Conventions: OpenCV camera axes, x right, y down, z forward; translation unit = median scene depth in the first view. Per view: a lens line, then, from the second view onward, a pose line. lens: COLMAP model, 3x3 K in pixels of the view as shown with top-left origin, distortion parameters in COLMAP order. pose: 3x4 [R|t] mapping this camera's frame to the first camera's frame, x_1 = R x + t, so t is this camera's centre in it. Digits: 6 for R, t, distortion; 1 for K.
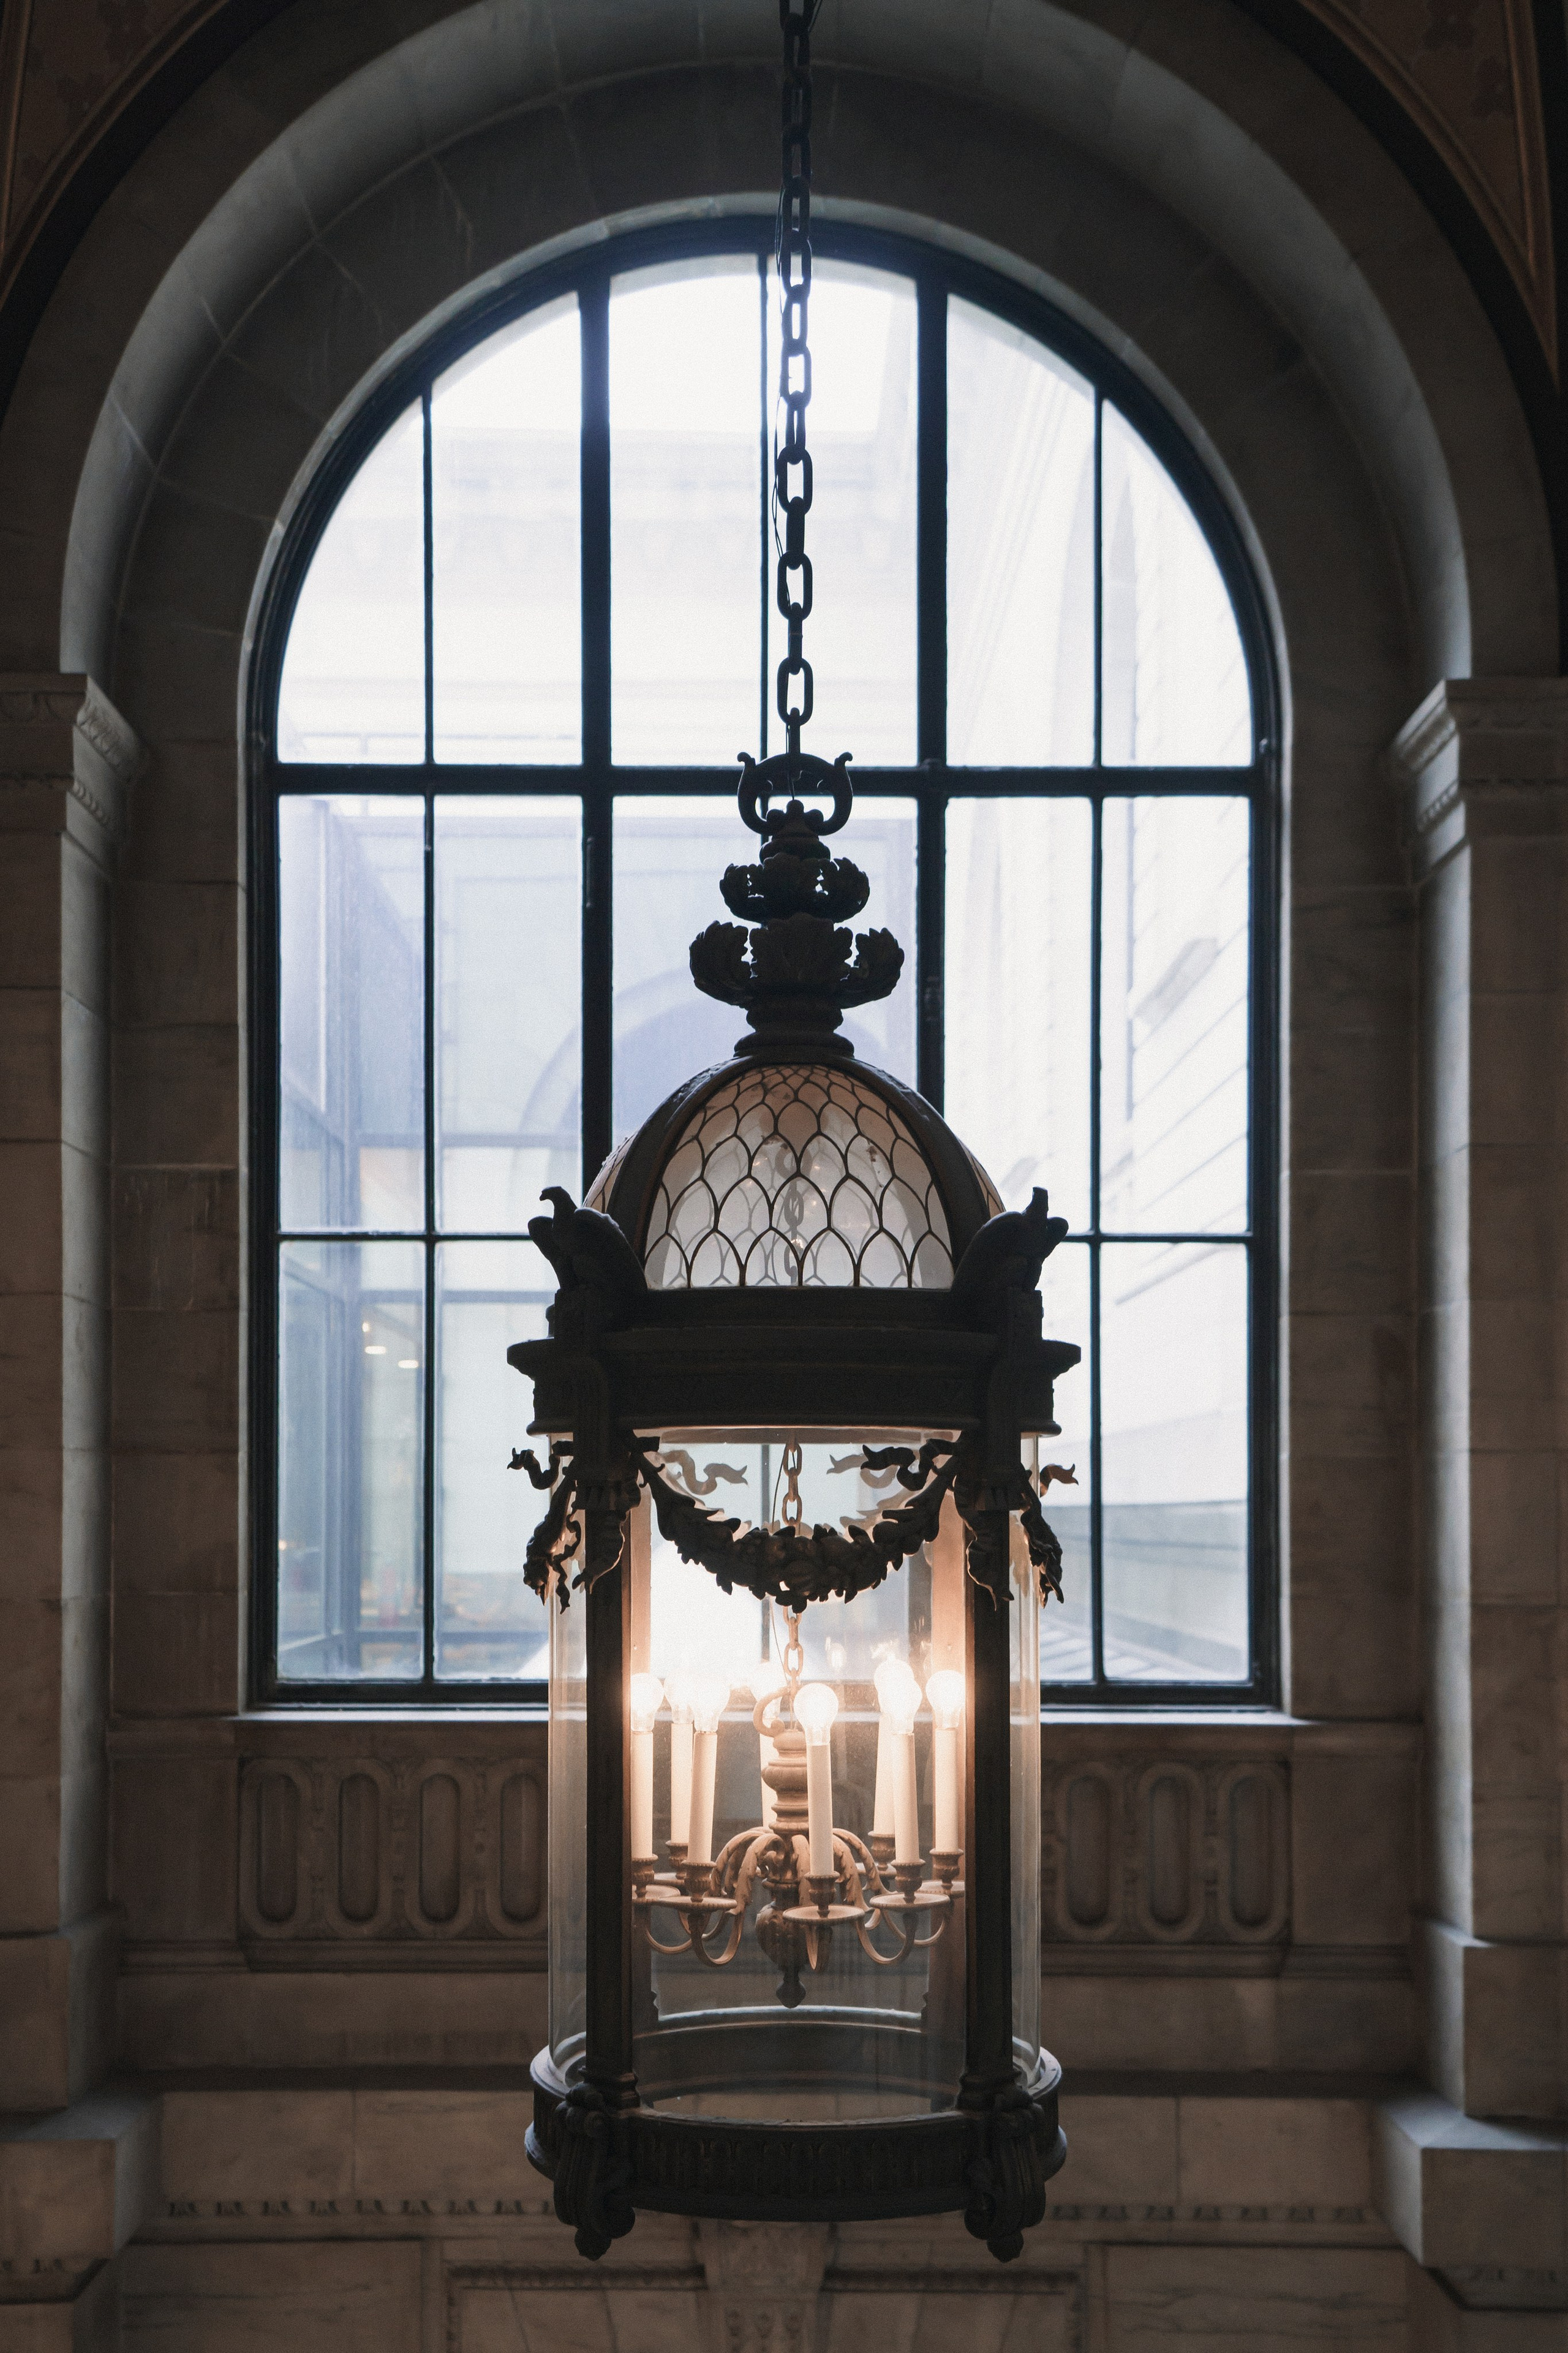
lens RADIAL K [[2339.4, 0, 750.0], [0, 2339.4, 1422.9], [0, 0, 1]] dist [0.064515, 0.013553]
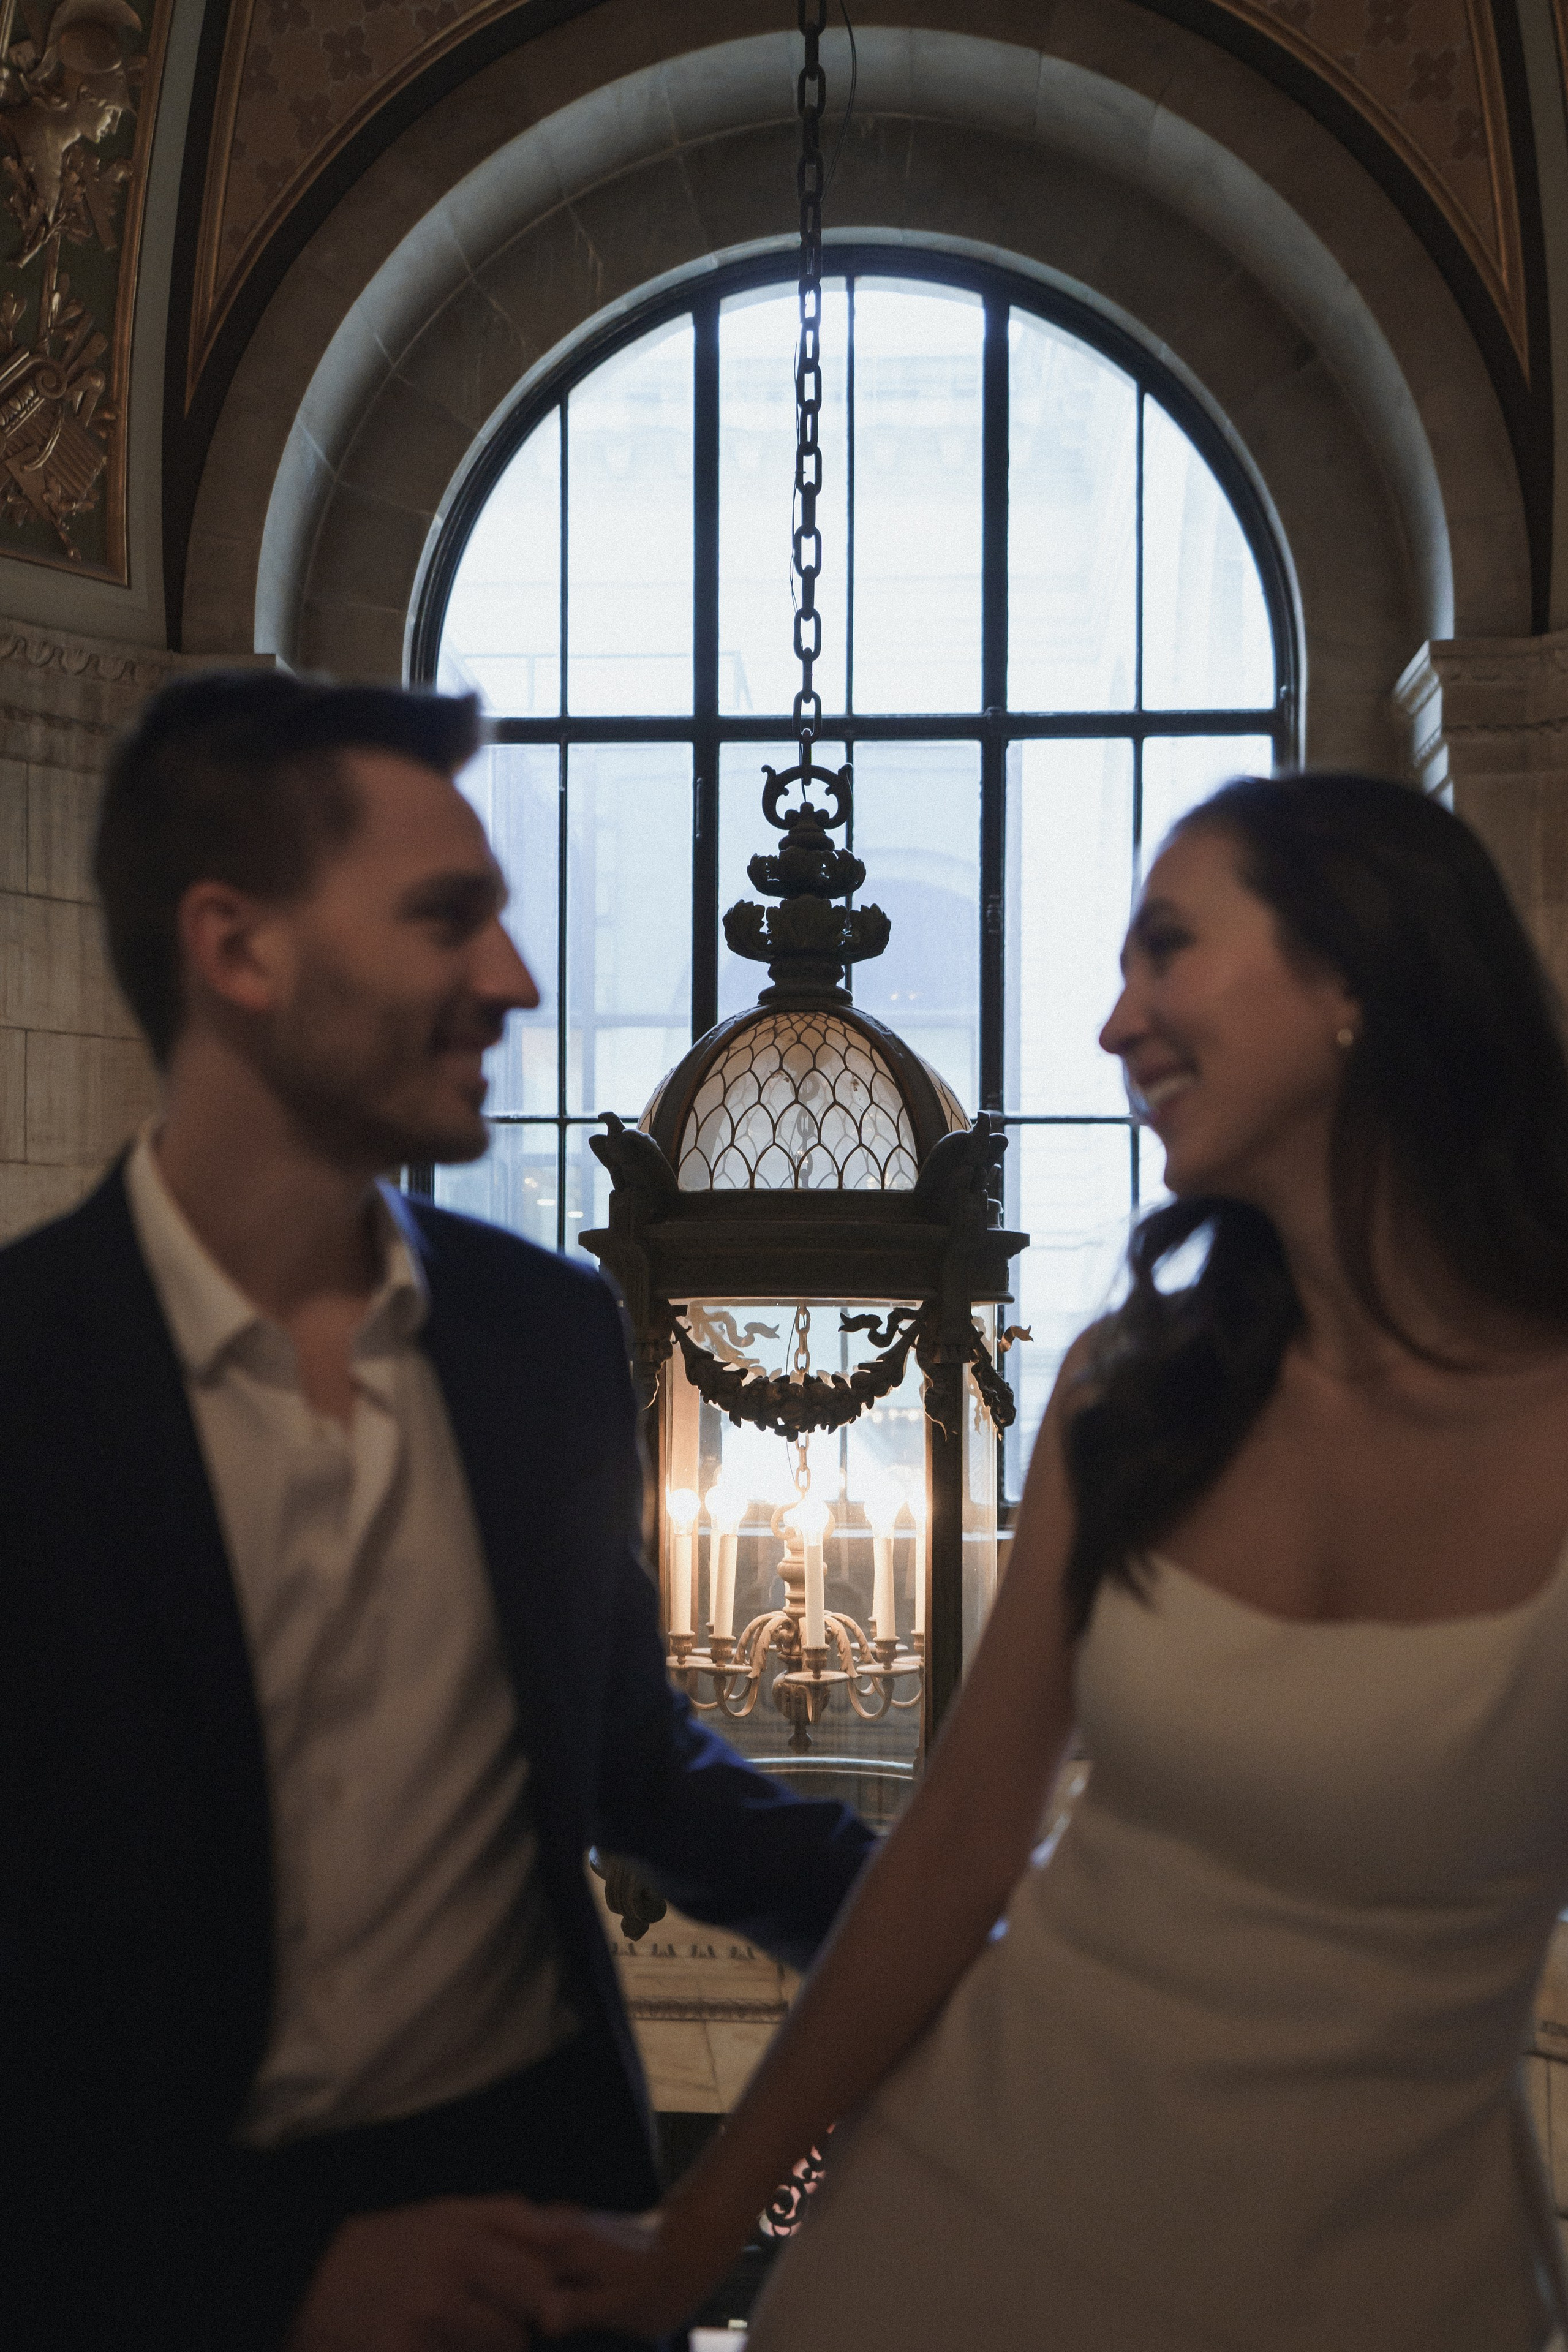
lens RADIAL K [[2279.5, 0, 783.3], [0, 2279.5, 1239.0], [0, 0, 1]] dist [0.066641, 0.033841]
pose [[0.997746, 0.001542, -0.067093, 0.089519], [-0.002130, 0.999960, -0.008702, -0.017866], [0.067077, 0.008825, 0.997709, -0.231142]]
